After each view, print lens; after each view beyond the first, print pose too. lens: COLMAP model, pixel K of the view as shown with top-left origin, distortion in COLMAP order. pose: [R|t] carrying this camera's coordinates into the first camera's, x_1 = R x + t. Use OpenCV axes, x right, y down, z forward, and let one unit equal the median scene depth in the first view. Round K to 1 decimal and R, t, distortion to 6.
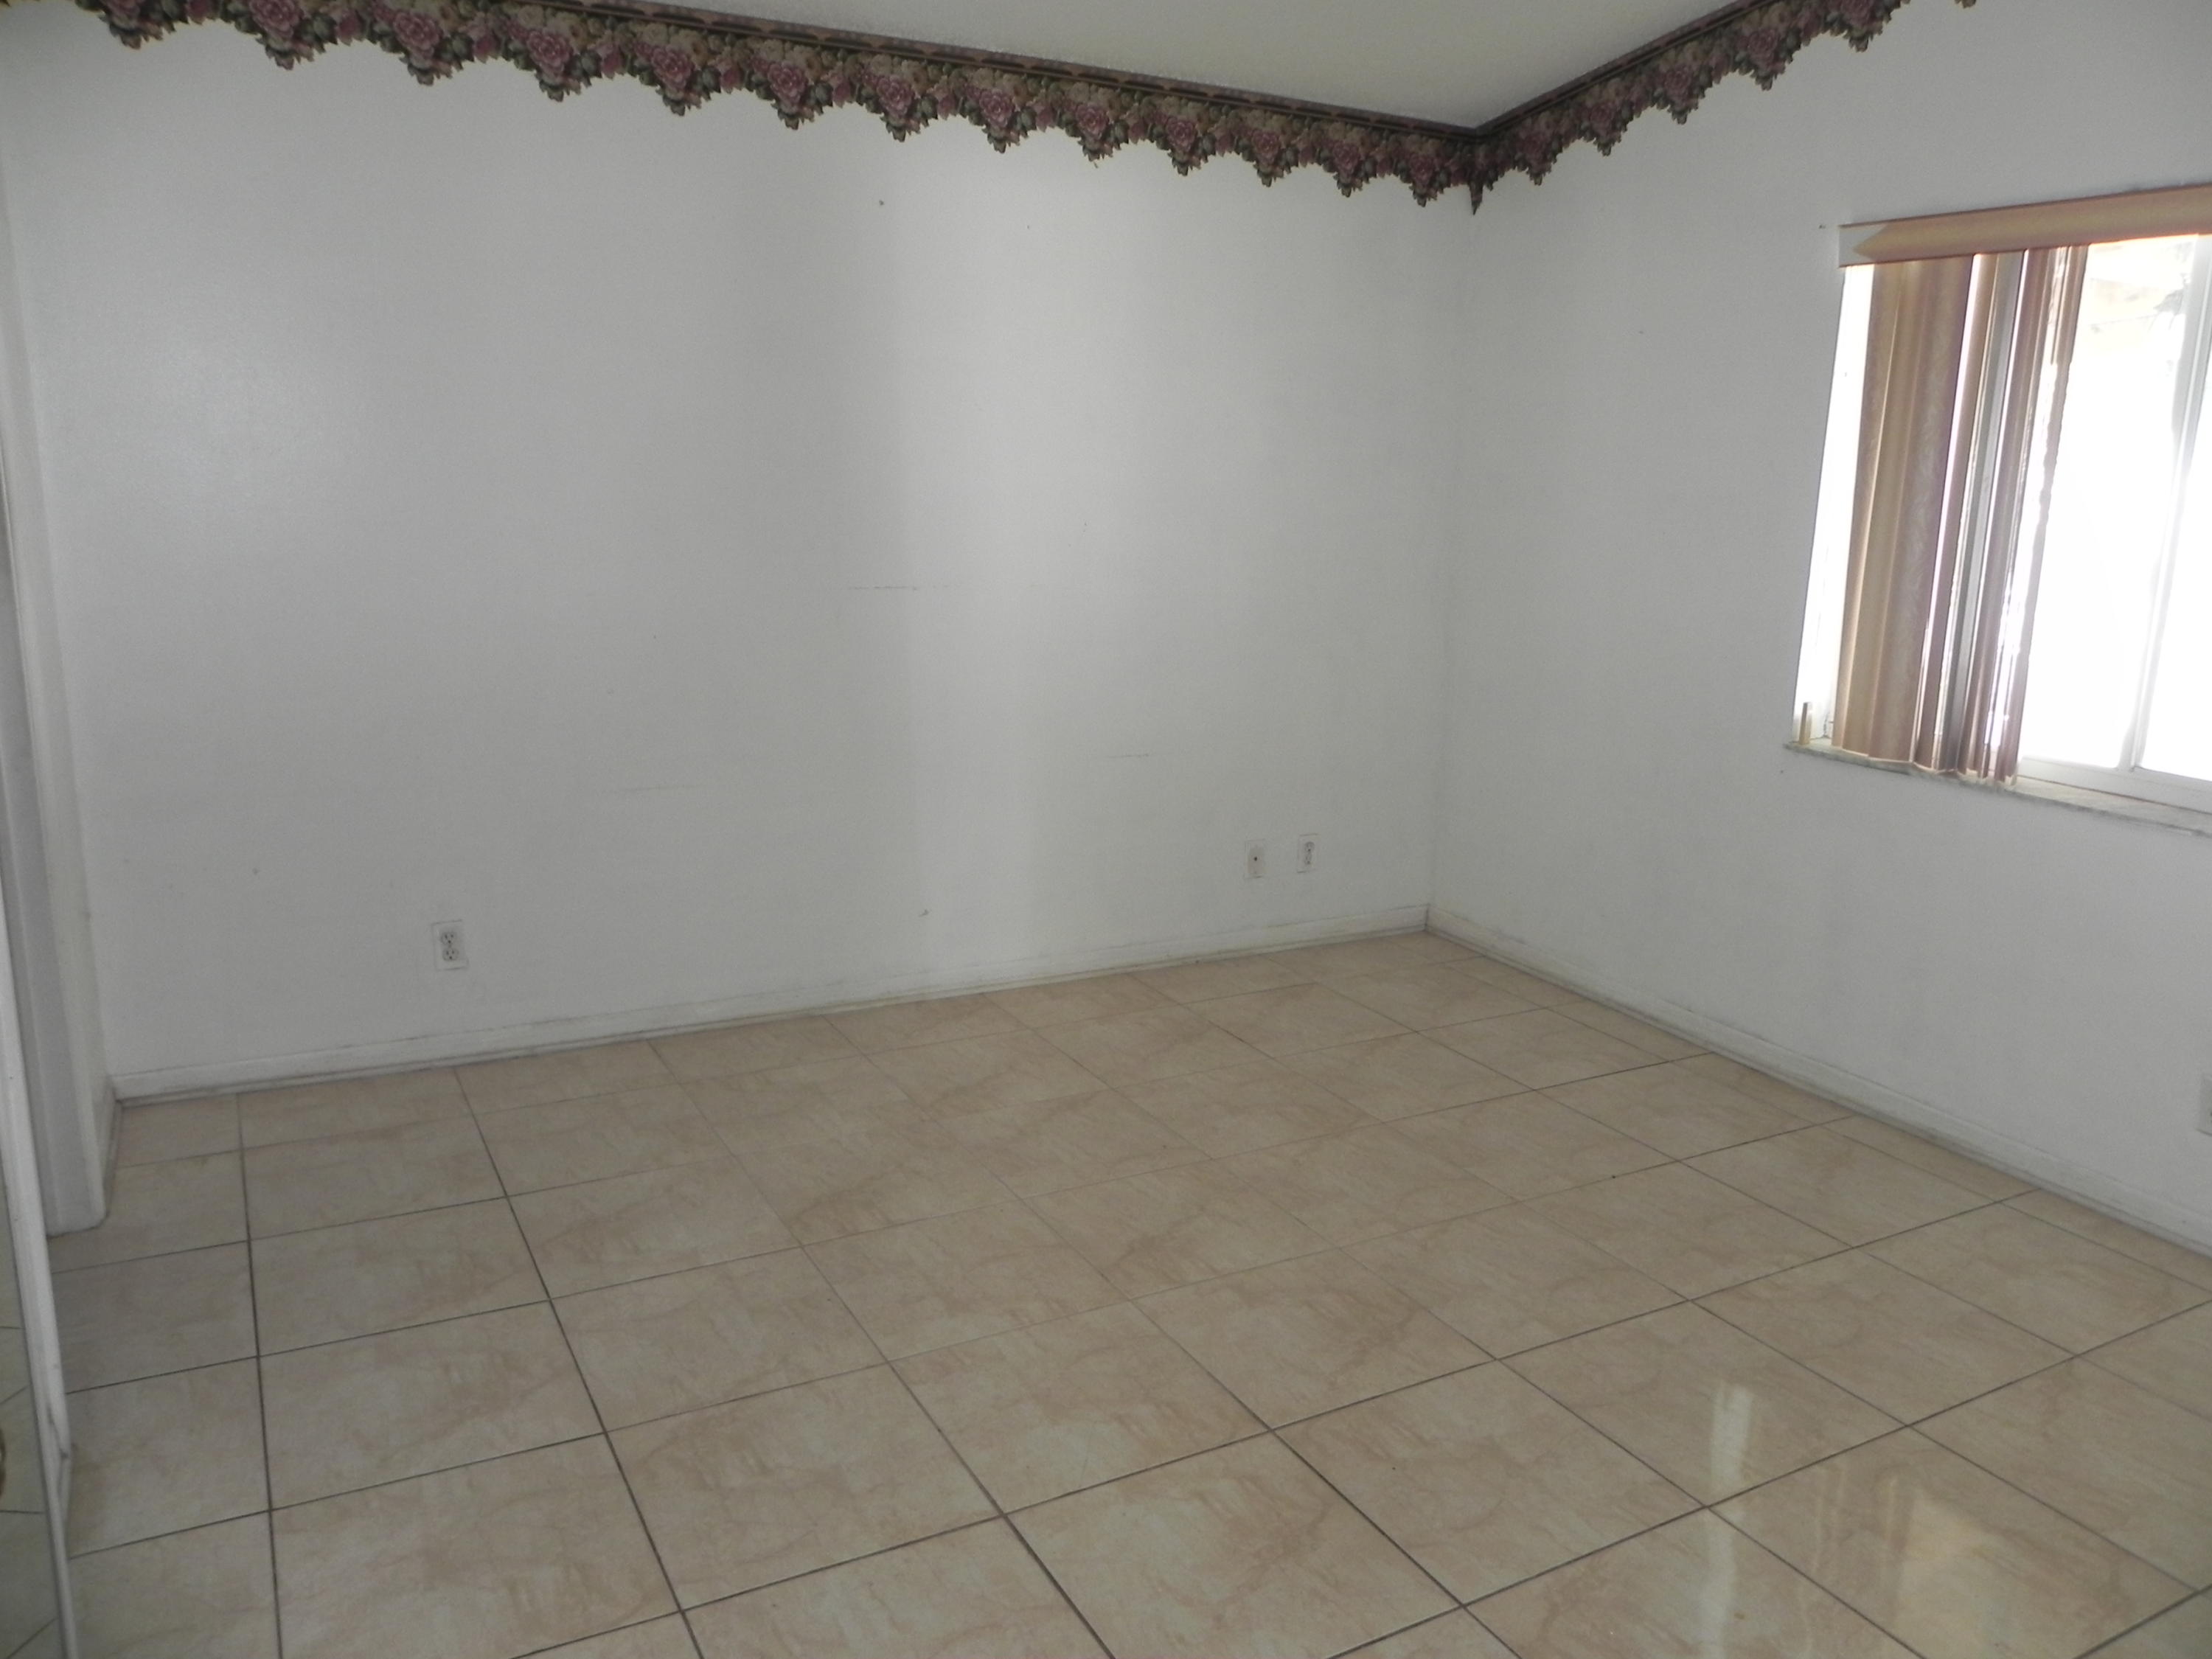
lens RADIAL K [[1669.1, 0, 1109.2], [0, 1669.1, 833.7], [0, 0, 1]] dist [-0.010207, 0.001275]
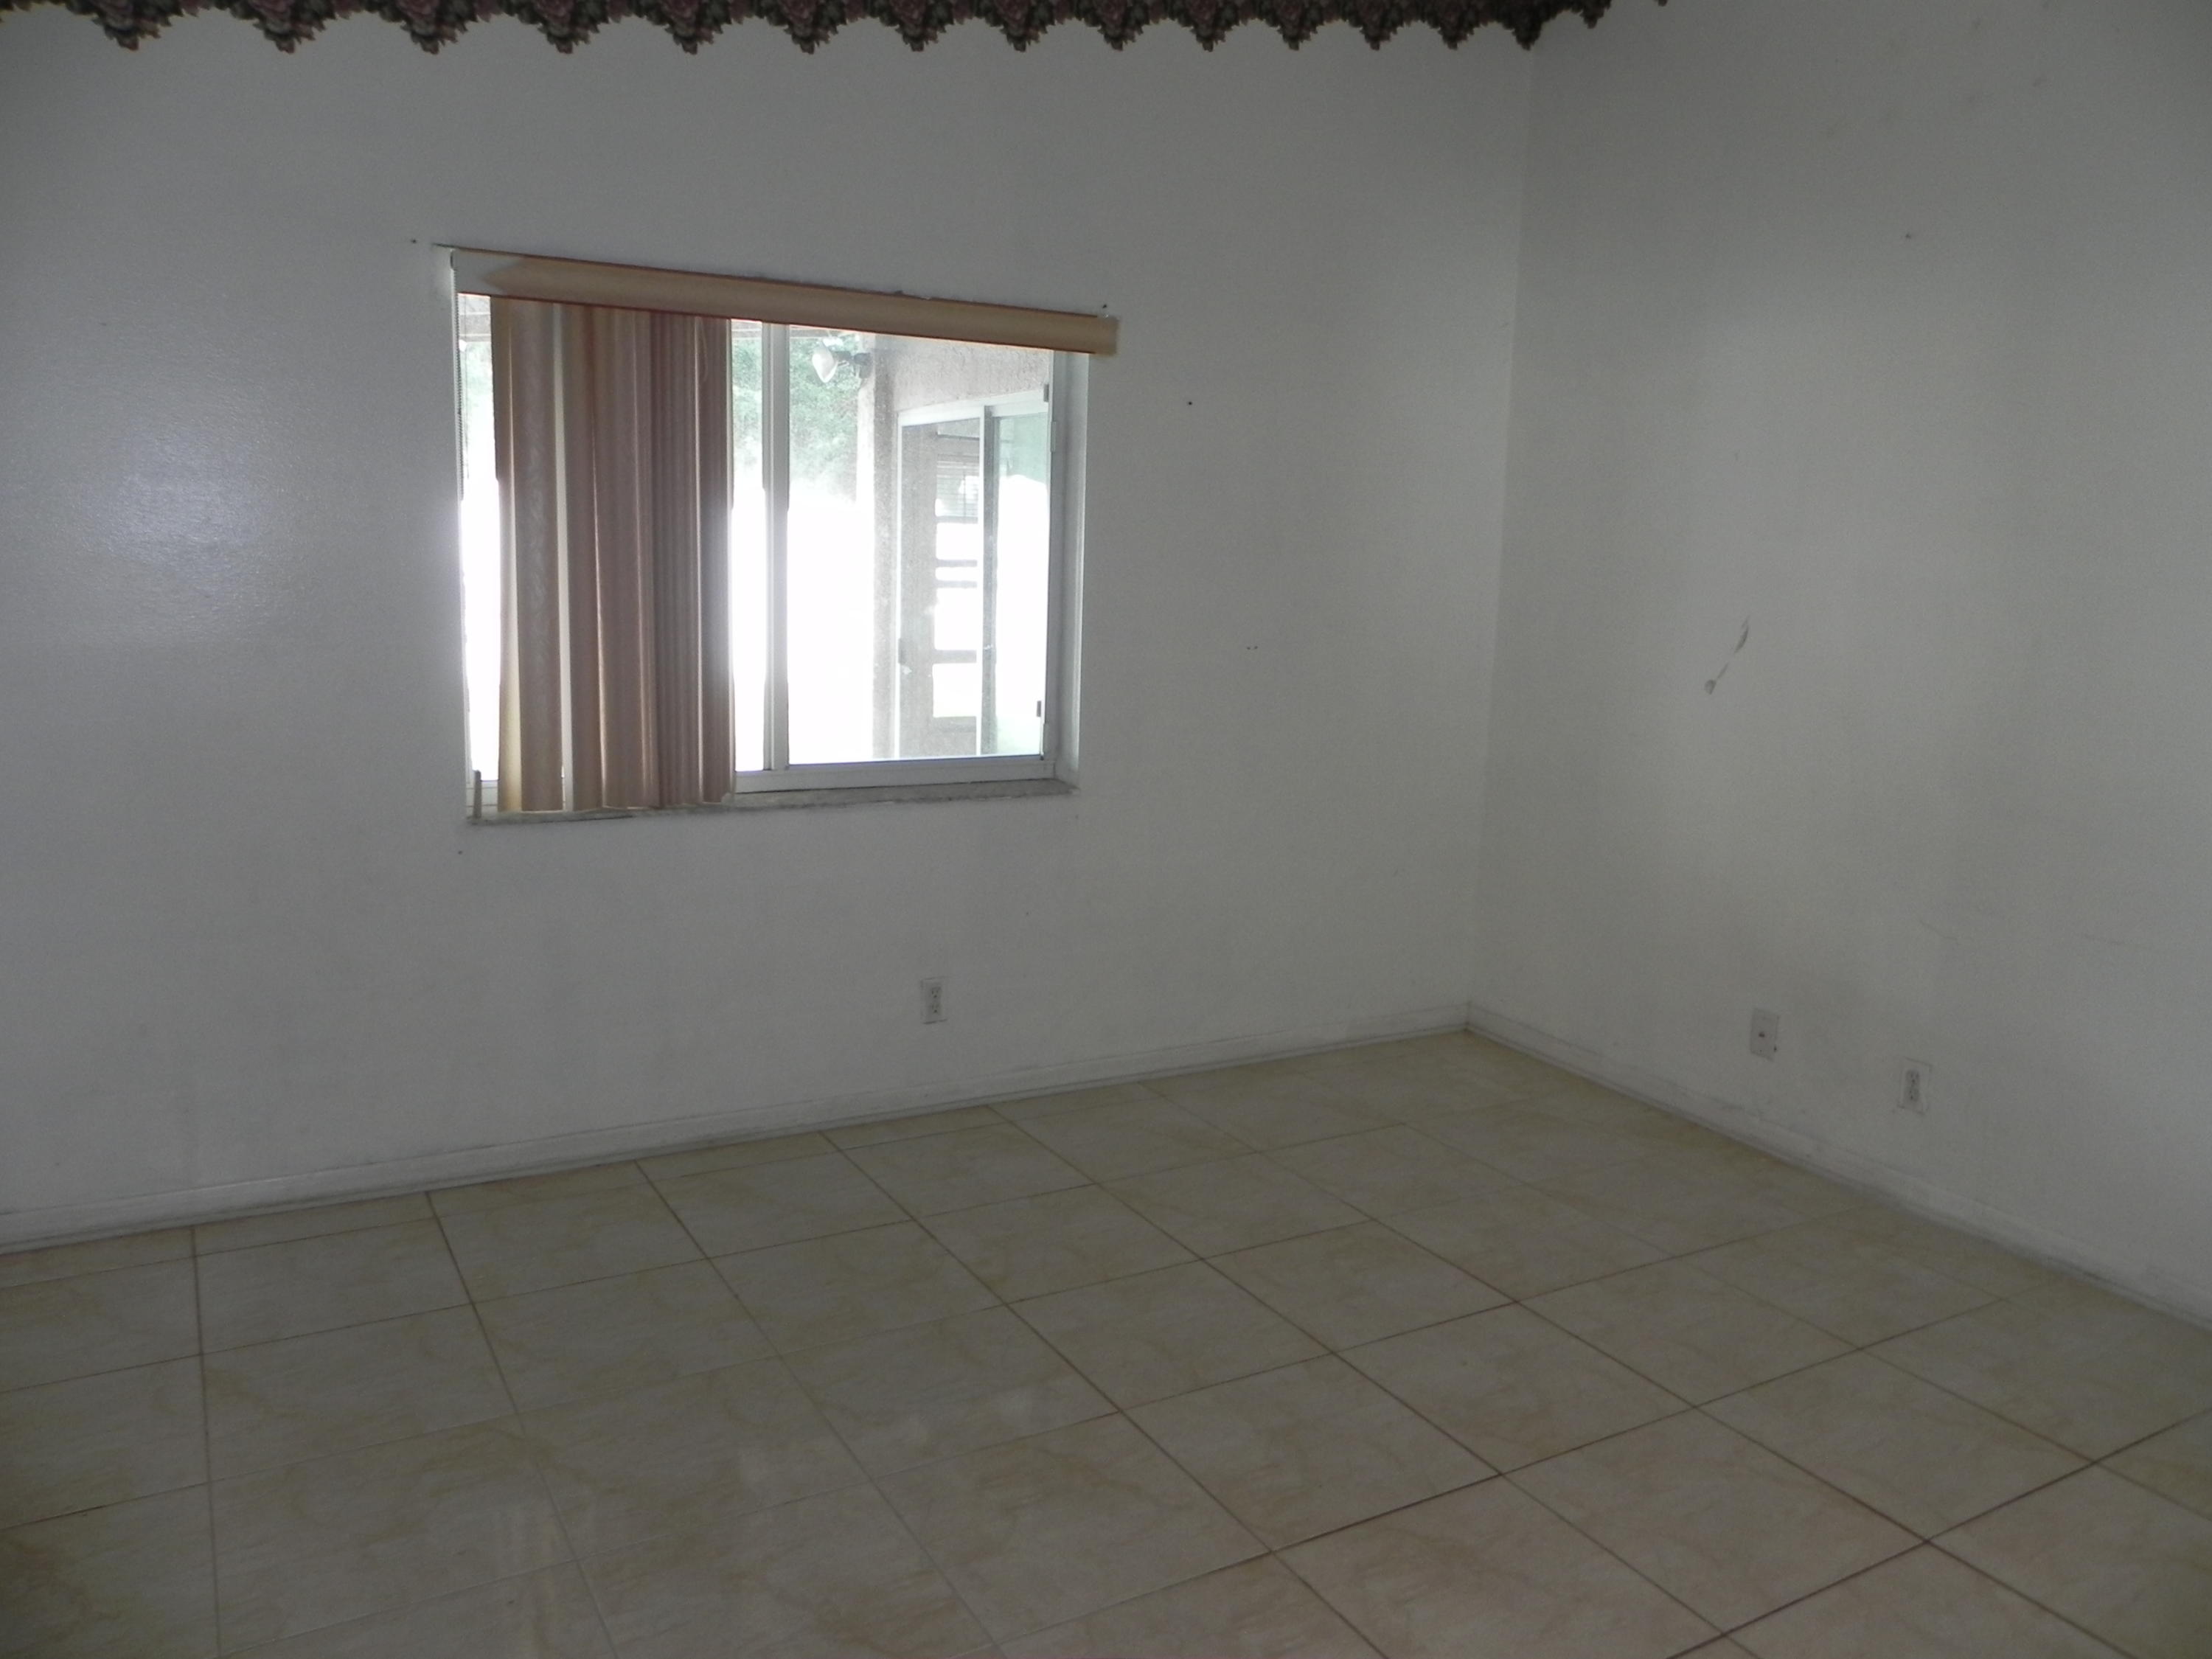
lens RADIAL K [[1669.1, 0, 1108.6], [0, 1669.1, 818.1], [0, 0, 1]] dist [-0.010207, 0.001275]
pose [[-0.027908, -0.182666, 0.982779, -0.516440], [0.200179, 0.962225, 0.184530, -0.161148], [-0.979362, 0.201882, 0.009712, 0.701975]]
